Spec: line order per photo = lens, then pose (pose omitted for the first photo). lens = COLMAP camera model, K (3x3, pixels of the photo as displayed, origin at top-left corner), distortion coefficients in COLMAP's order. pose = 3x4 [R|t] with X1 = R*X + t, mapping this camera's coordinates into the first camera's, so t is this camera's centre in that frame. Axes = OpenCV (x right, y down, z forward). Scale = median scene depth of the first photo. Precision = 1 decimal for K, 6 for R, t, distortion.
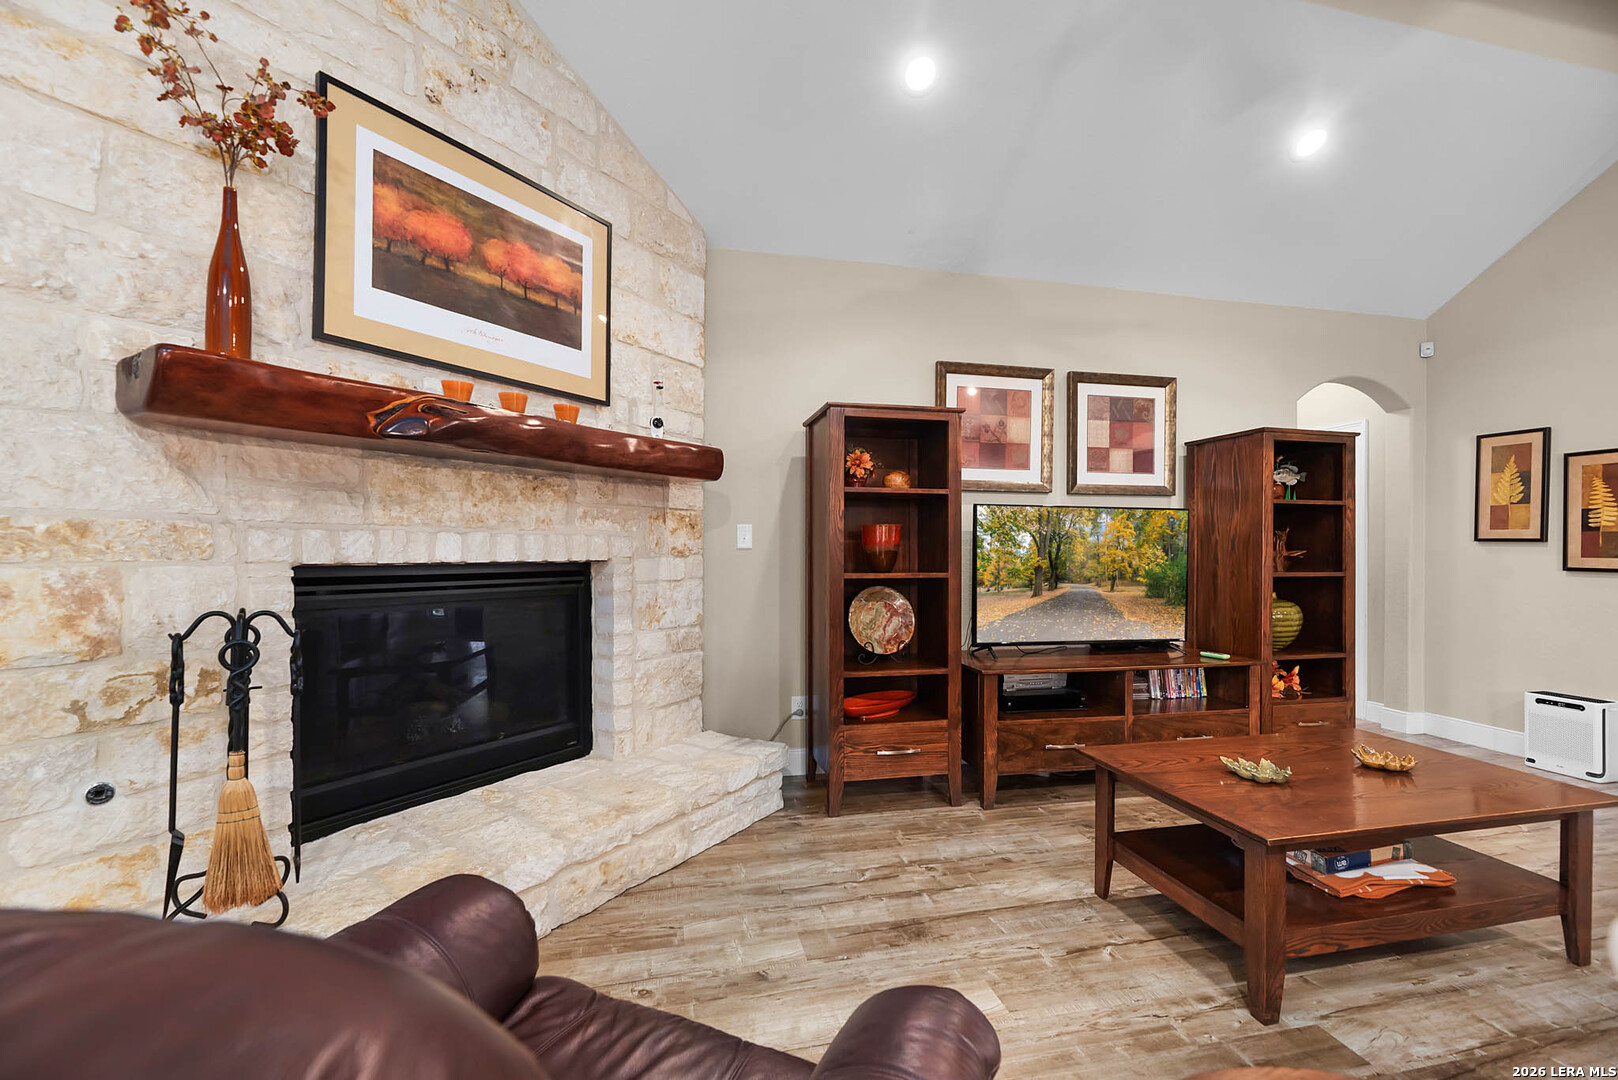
lens RADIAL K [[676.0, 0, 811.0], [0, 676.0, 546.9], [0, 0, 1]] dist [-0.001176, -0.000106]
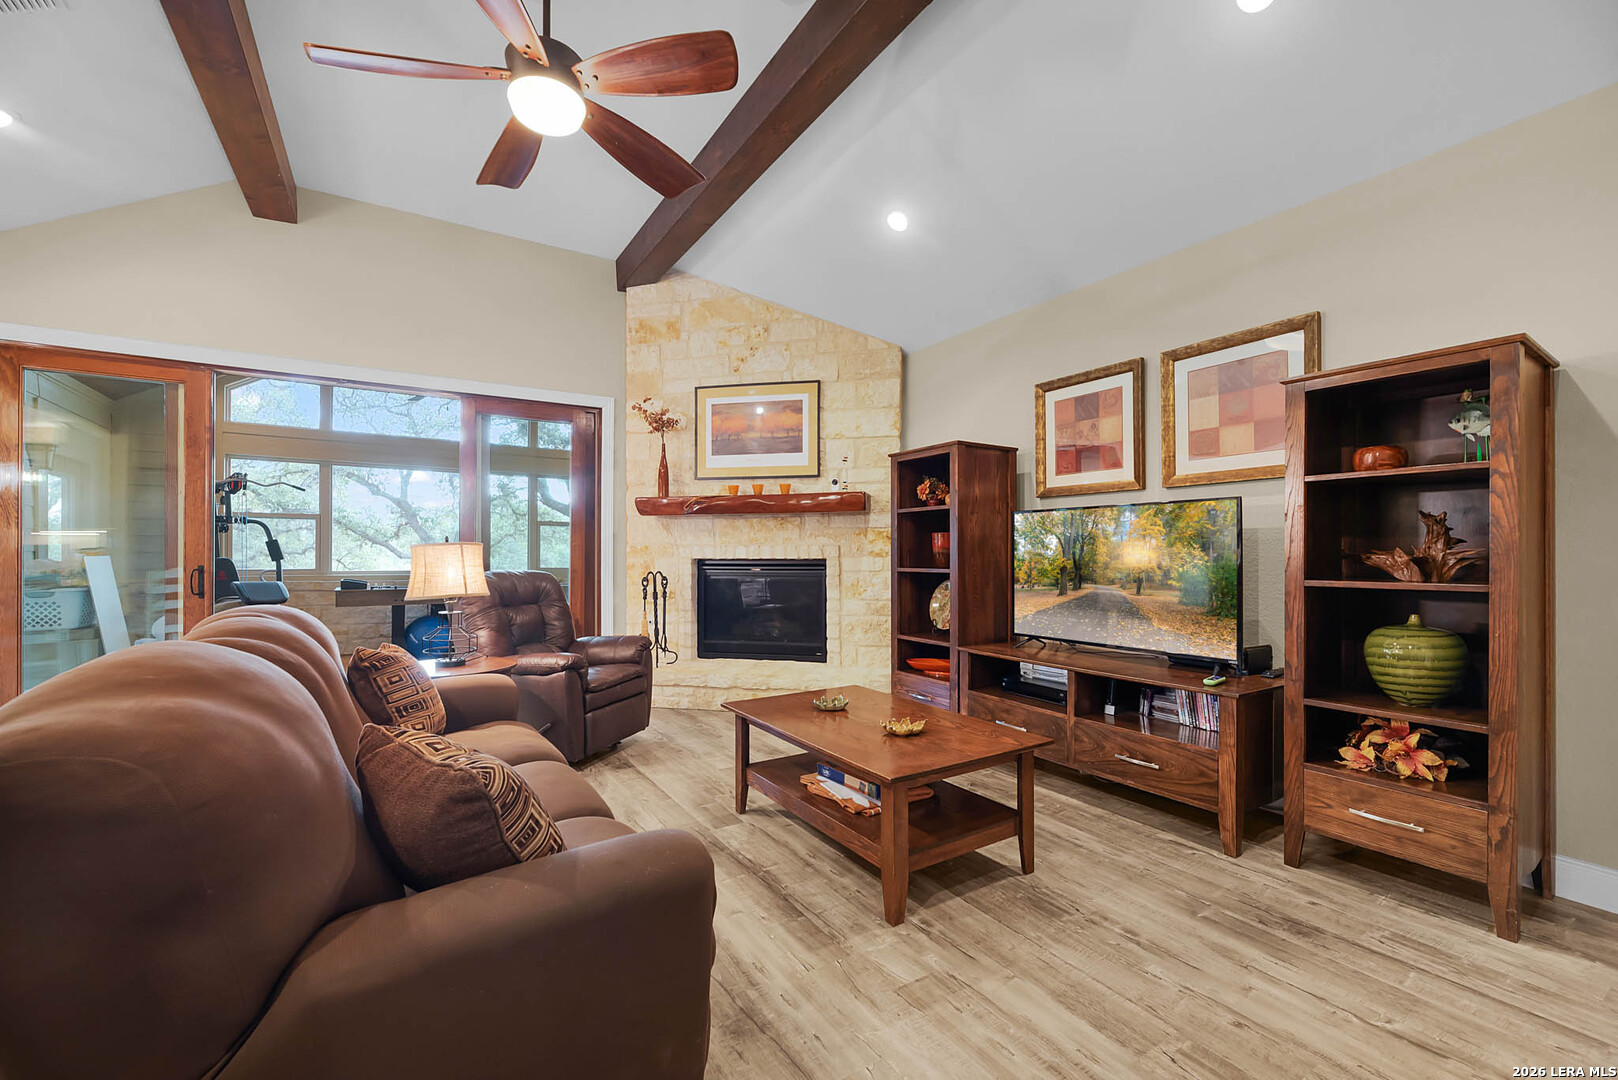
lens RADIAL K [[676.0, 0, 811.0], [0, 676.0, 546.9], [0, 0, 1]] dist [-0.001176, -0.000106]
pose [[0.333547, -0.013823, -0.942632, 1.340244], [0.007016, 0.999901, -0.012180, 0.009217], [0.942708, -0.002551, 0.333611, 0.316360]]
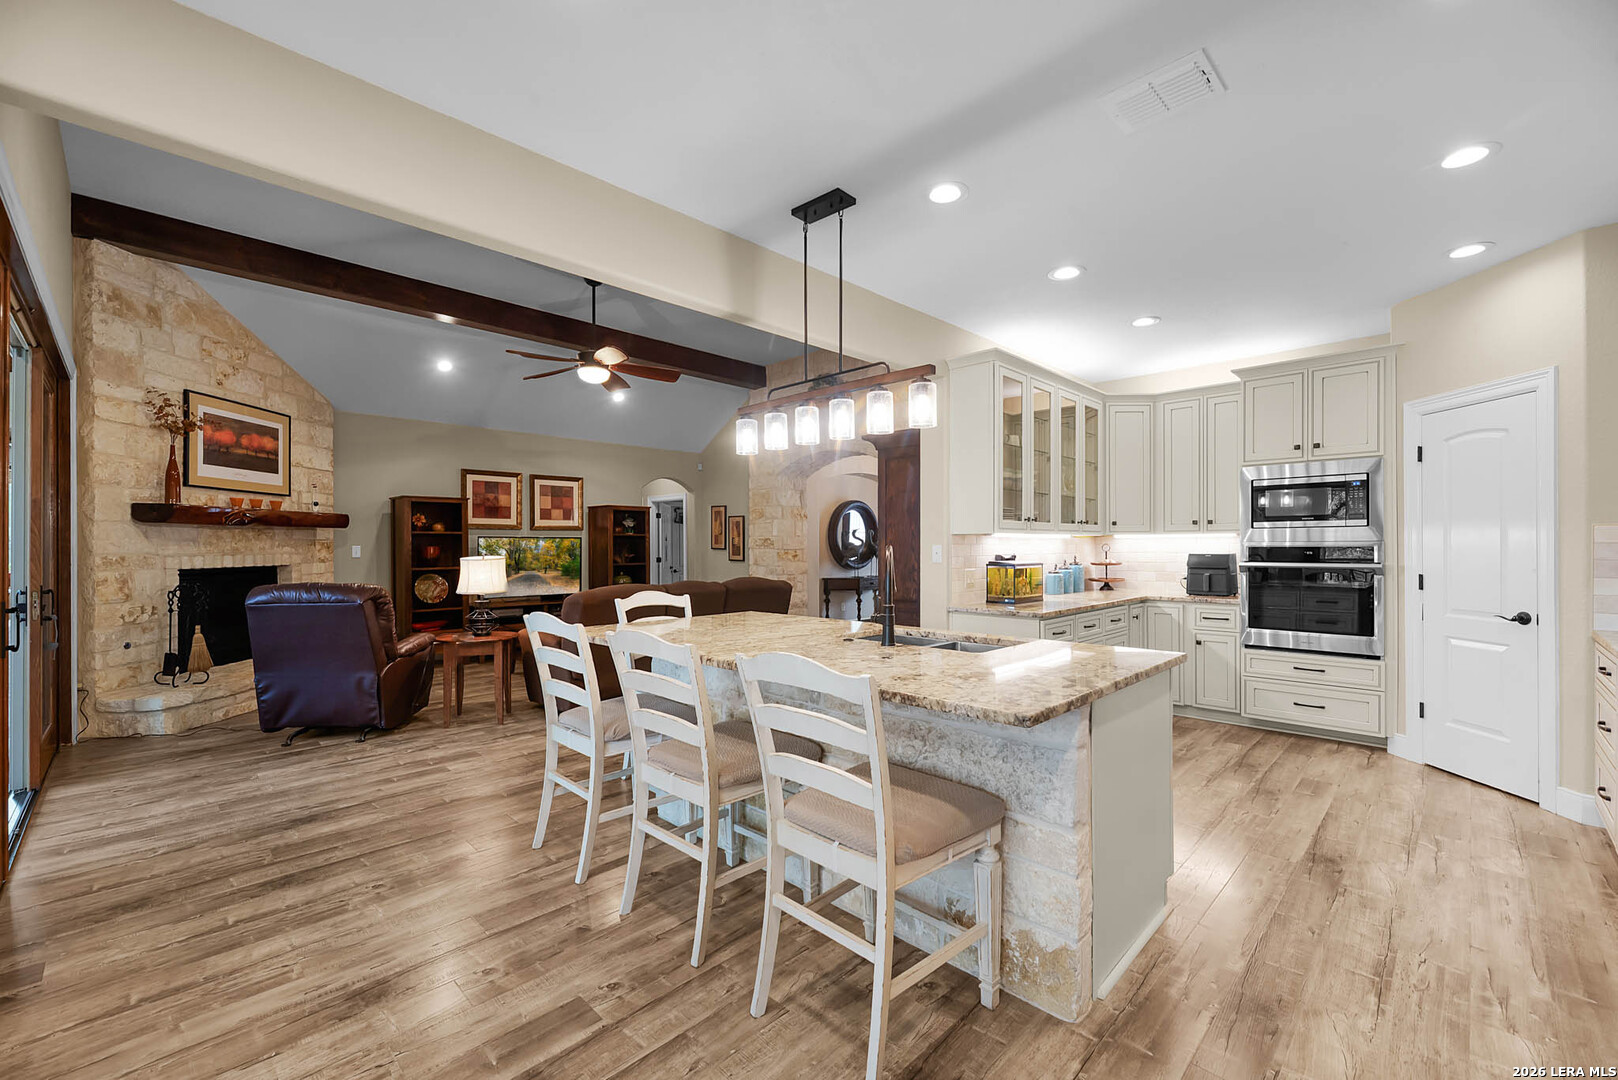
lens RADIAL K [[676.0, 0, 811.0], [0, 676.0, 546.9], [0, 0, 1]] dist [-0.001176, -0.000106]
pose [[0.840544, -0.008279, 0.541679, -0.055102], [0.003534, 0.999946, 0.009799, -0.051435], [-0.541731, -0.006322, 0.840528, -1.682145]]
